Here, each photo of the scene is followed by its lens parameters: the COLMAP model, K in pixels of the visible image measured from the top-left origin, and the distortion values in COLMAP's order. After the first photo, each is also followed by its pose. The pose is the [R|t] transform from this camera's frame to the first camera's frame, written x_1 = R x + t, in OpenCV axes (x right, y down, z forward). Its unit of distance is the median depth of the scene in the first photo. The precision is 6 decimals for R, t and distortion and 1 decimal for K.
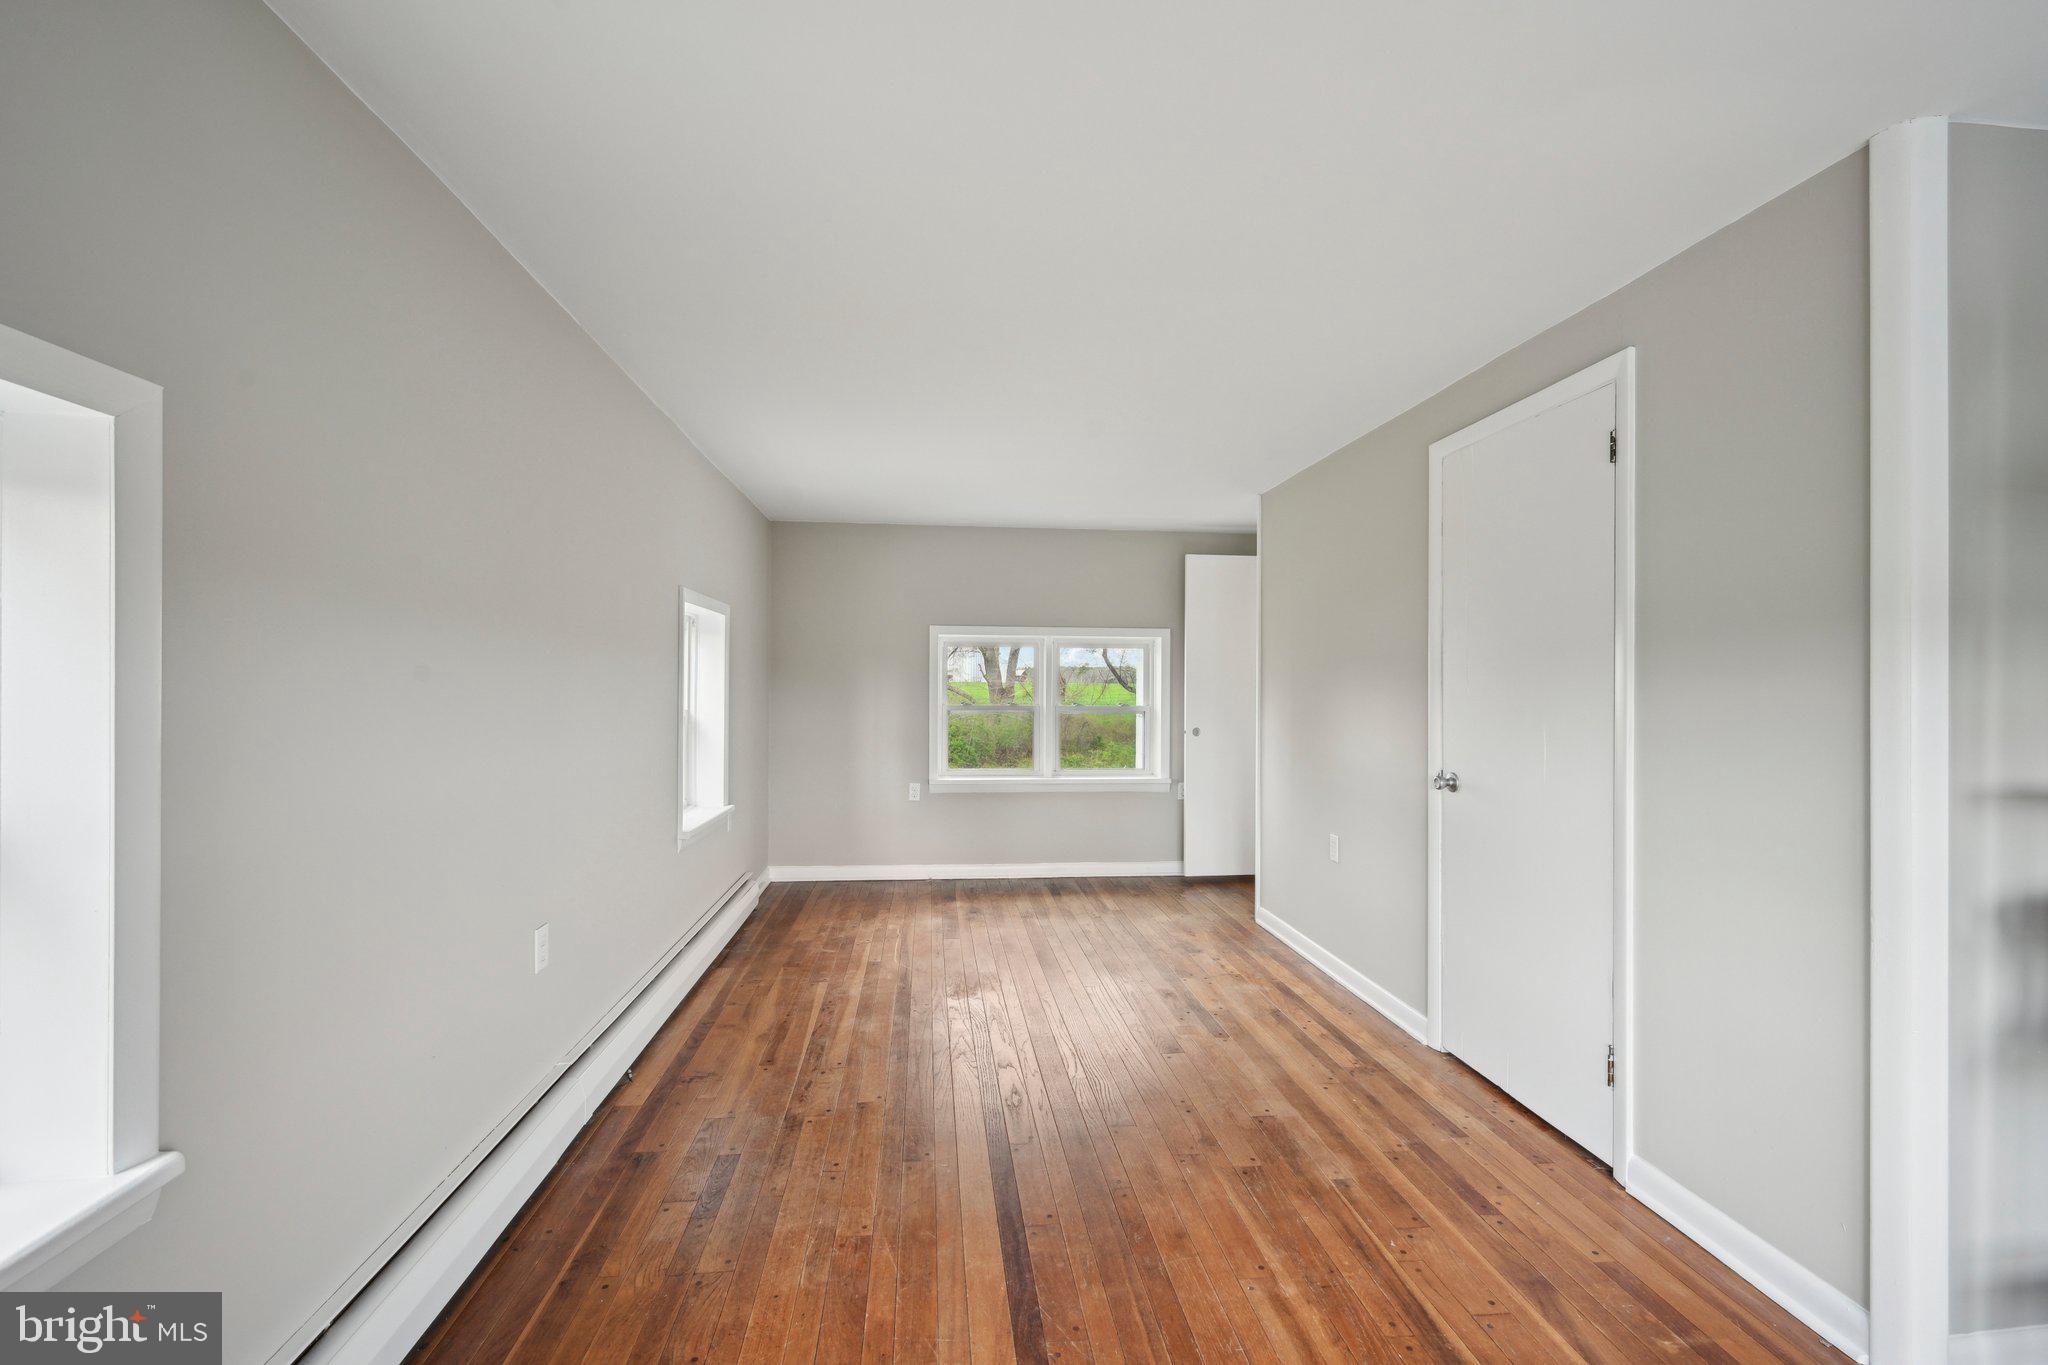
lens RADIAL K [[886.5, 0, 1024.0], [0, 886.5, 682.5], [0, 0, 1]] dist [-0.001603, 0.002580]
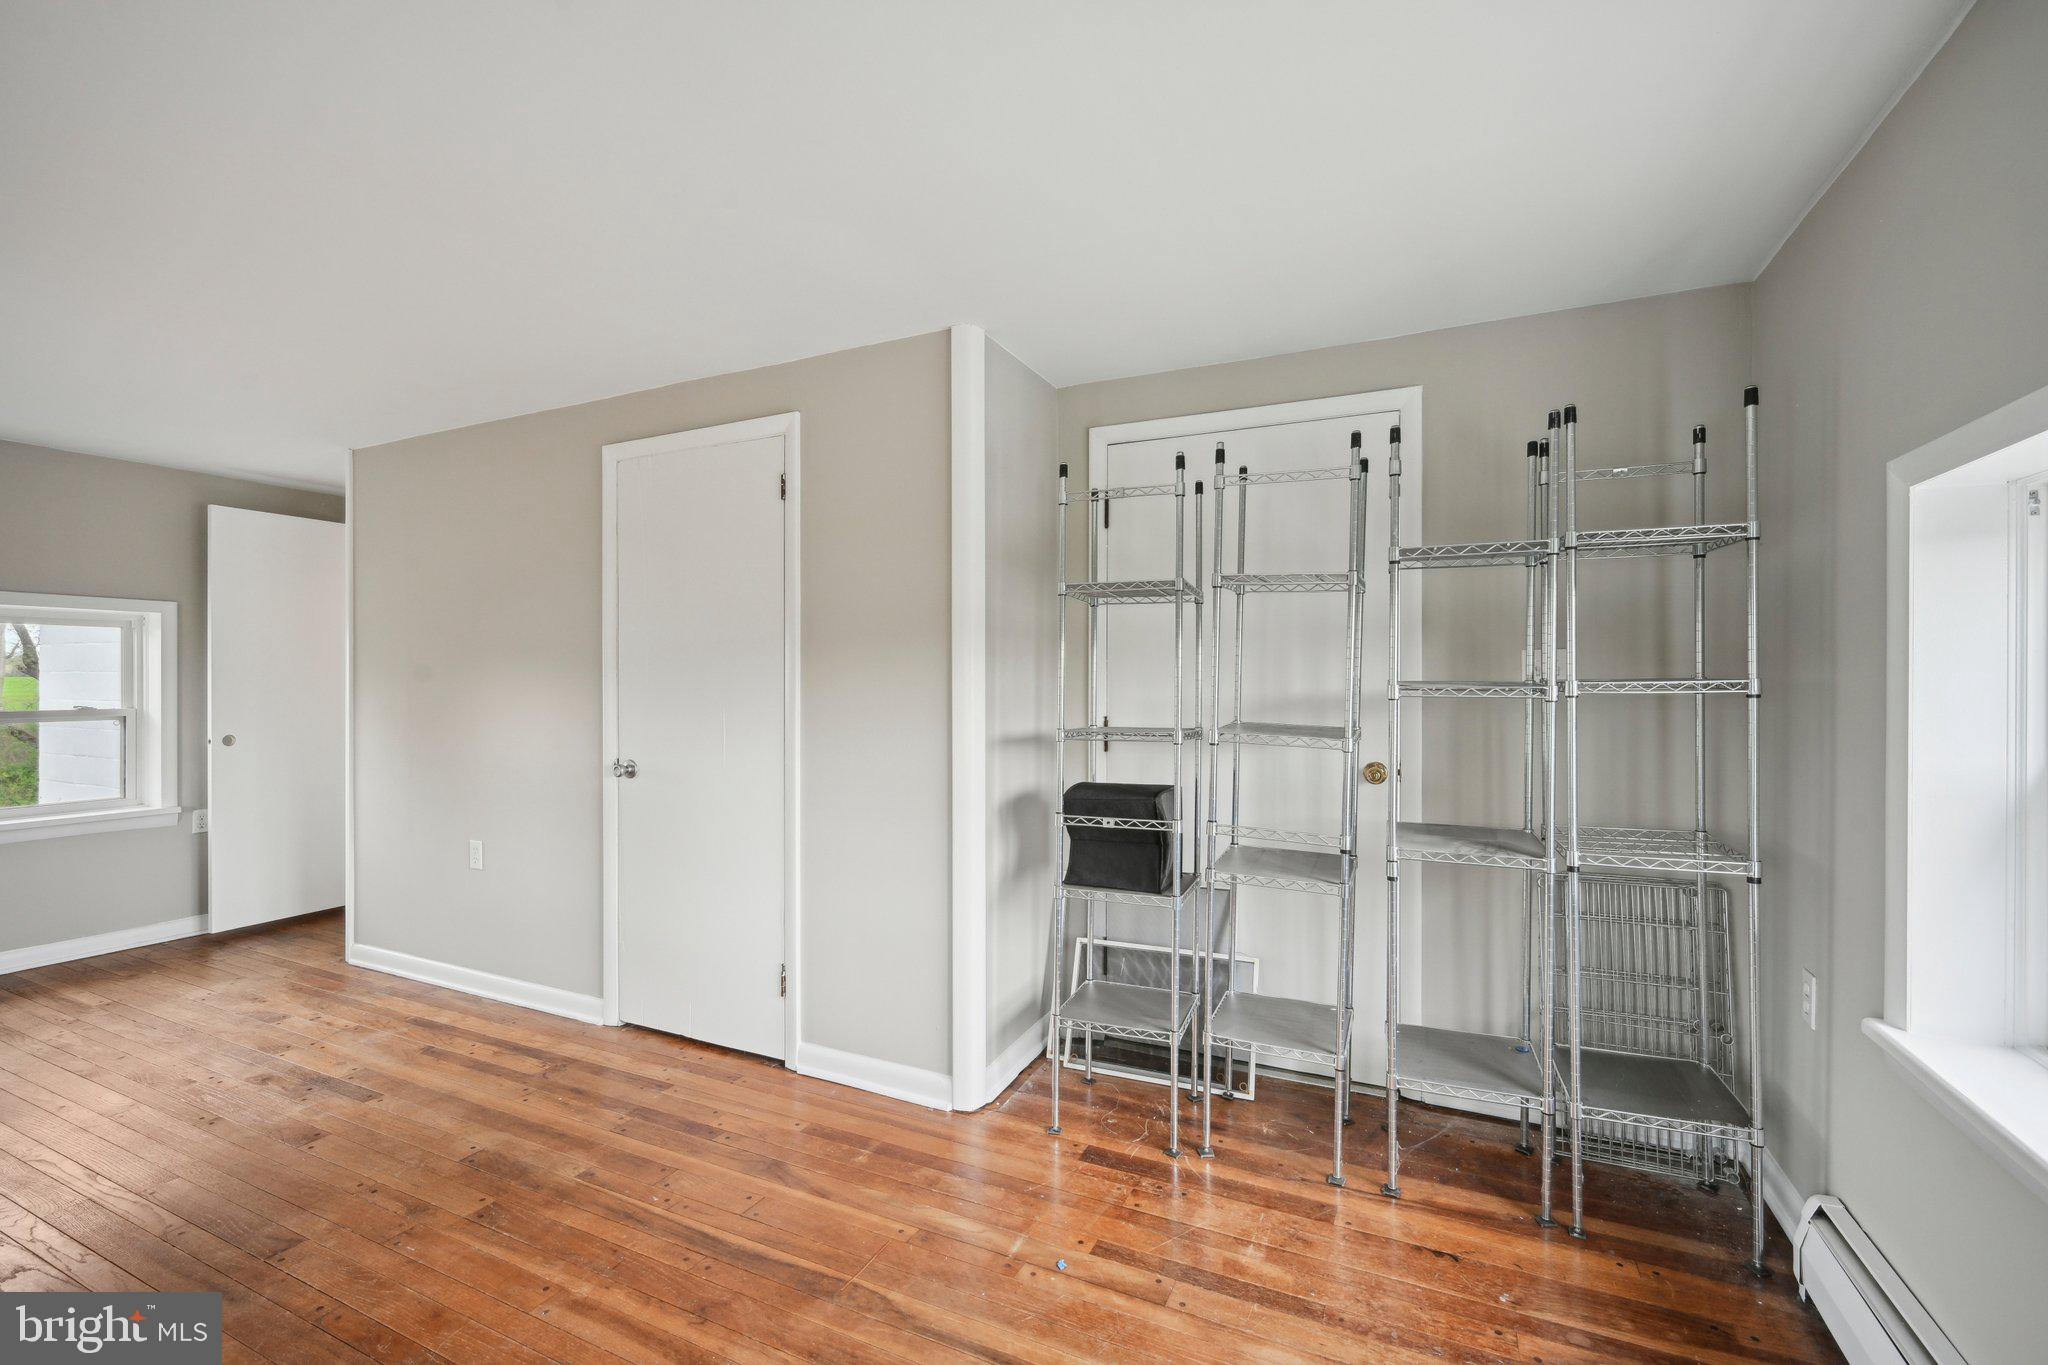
lens RADIAL K [[886.5, 0, 1024.0], [0, 886.5, 682.5], [0, 0, 1]] dist [-0.001603, 0.002580]
pose [[0.530048, -0.011987, 0.847883, -0.174972], [0.002155, 0.999916, 0.012789, -0.004039], [-0.847965, -0.004952, 0.530029, 0.037698]]
